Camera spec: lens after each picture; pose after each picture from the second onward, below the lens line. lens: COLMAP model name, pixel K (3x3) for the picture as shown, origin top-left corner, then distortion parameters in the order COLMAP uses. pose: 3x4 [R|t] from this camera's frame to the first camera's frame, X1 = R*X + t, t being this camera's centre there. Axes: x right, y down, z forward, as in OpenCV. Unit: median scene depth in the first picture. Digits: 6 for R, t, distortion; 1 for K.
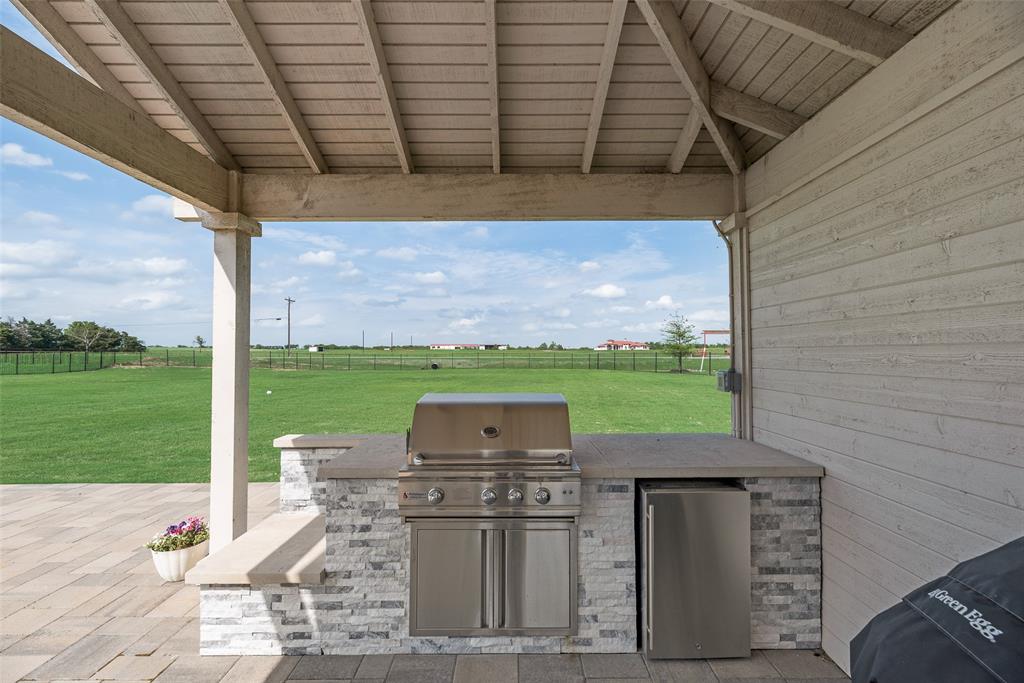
lens RADIAL K [[416.1, 0, 512.4], [0, 416.1, 352.7], [0, 0, 1]] dist [0.001179, 0.000033]
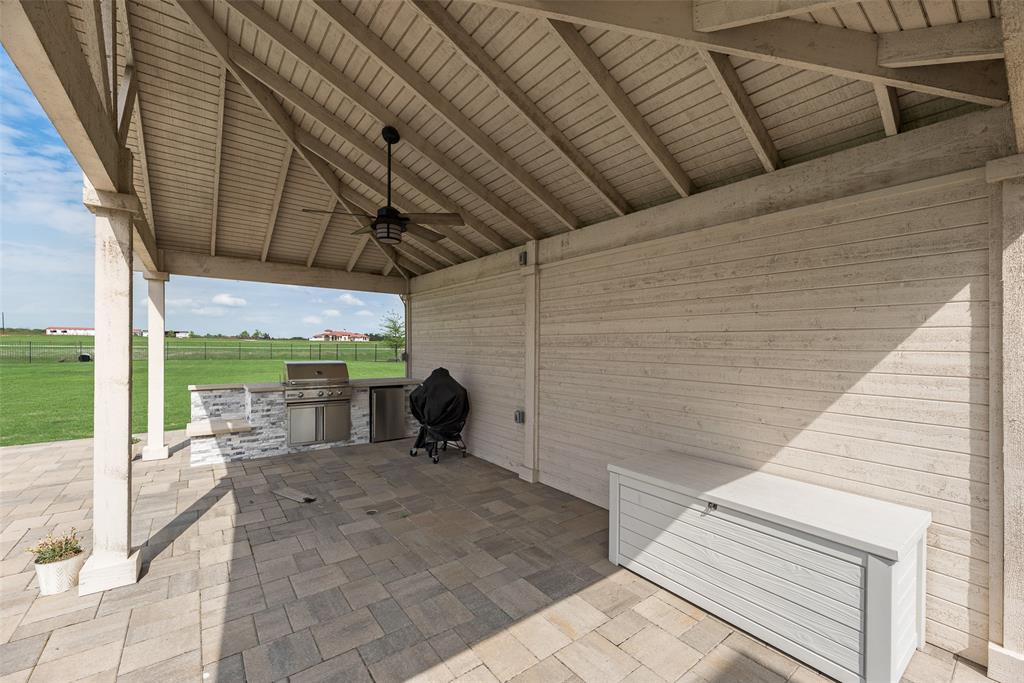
lens RADIAL K [[416.1, 0, 512.4], [0, 416.1, 352.7], [0, 0, 1]] dist [0.001179, 0.000033]
pose [[0.796139, 0.002715, 0.605108, -0.570211], [-0.015108, 0.999767, 0.015391, -0.010181], [-0.604925, -0.021395, 0.795995, -1.631975]]
